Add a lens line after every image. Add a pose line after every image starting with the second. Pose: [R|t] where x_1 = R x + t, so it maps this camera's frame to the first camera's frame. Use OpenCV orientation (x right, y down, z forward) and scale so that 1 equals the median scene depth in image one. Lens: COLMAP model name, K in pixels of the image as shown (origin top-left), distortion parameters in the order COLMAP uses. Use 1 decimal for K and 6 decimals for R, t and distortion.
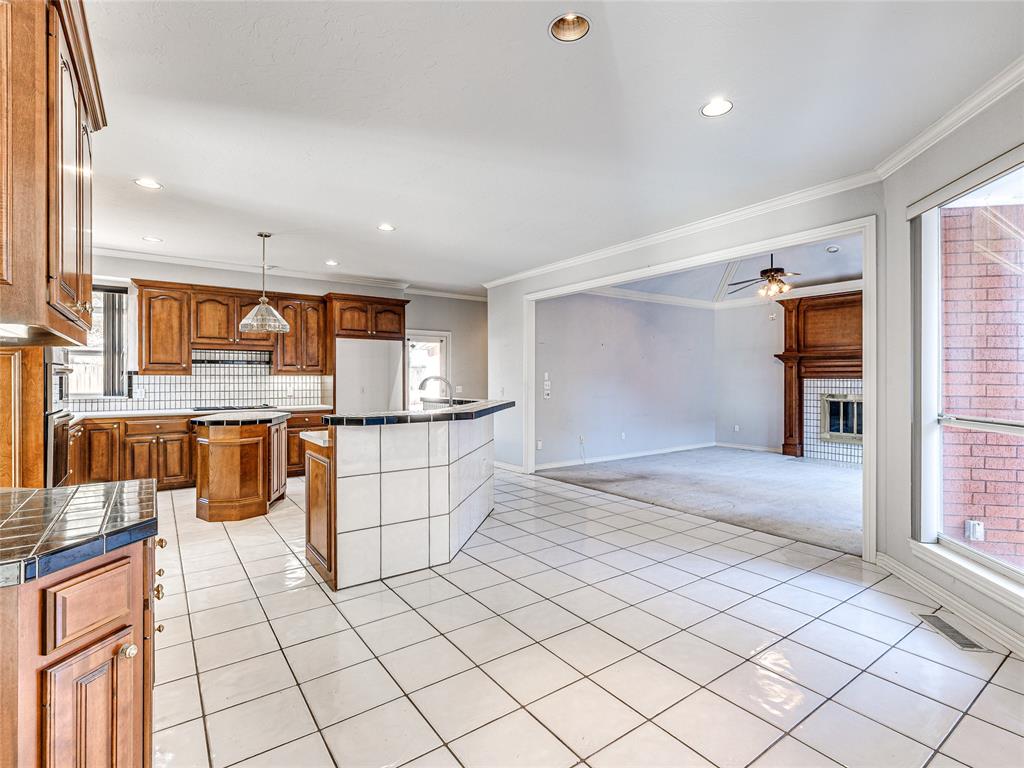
lens RADIAL K [[496.6, 0, 536.5], [0, 496.6, 363.1], [0, 0, 1]] dist [0.014515, -0.000307]
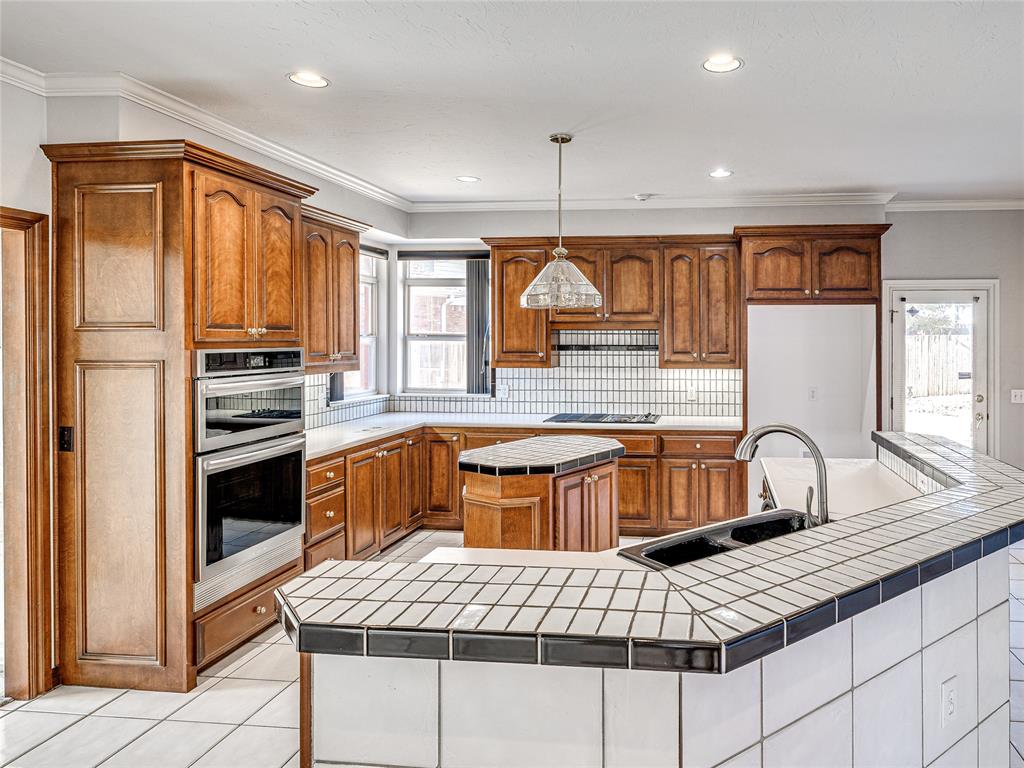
lens RADIAL K [[673.1, 0, 623.5], [0, 673.1, 330.5], [0, 0, 1]] dist [0.008755, 0.010358]
pose [[0.719150, -0.007221, -0.694818, 0.031061], [0.014439, 0.999885, 0.004553, -0.027747], [0.694705, -0.013306, 0.719171, 0.353533]]
